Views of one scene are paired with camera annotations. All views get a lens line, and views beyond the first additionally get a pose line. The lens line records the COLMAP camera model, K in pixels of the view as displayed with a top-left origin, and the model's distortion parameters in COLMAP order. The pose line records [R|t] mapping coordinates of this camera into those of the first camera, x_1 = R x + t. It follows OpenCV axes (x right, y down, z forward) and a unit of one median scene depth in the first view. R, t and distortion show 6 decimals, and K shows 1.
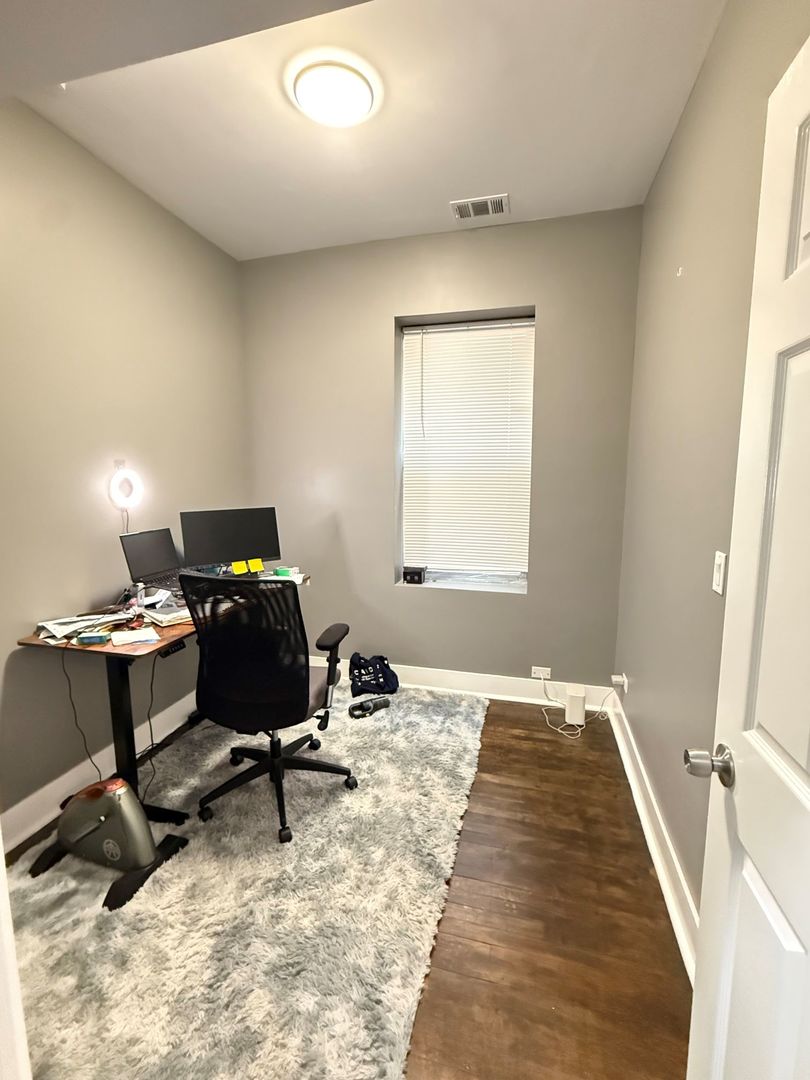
lens RADIAL K [[483.4, 0, 400.0], [0, 483.4, 537.0], [0, 0, 1]] dist [-0.000626, 0.000570]
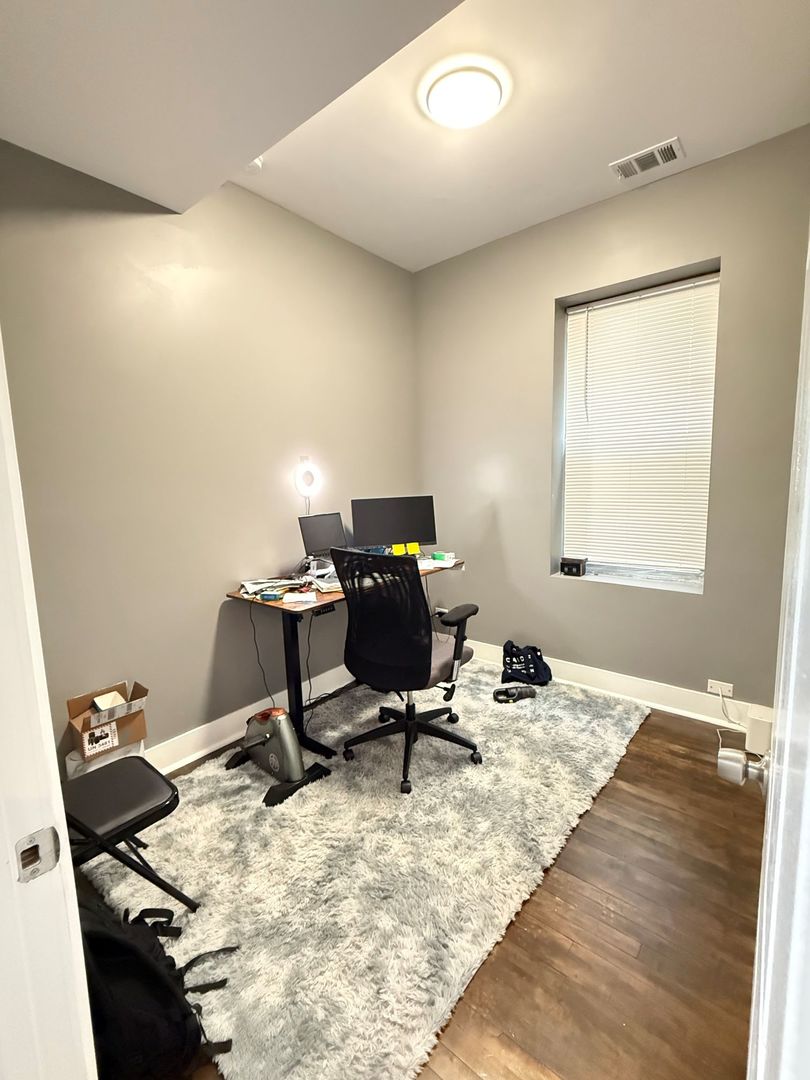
lens RADIAL K [[483.4, 0, 407.5], [0, 483.4, 538.0], [0, 0, 1]] dist [-0.000626, 0.000570]
pose [[0.911021, 0.029815, -0.411282, 0.179674], [-0.027093, 0.999555, 0.012449, 0.027466], [0.411470, -0.000198, 0.911423, -0.008060]]
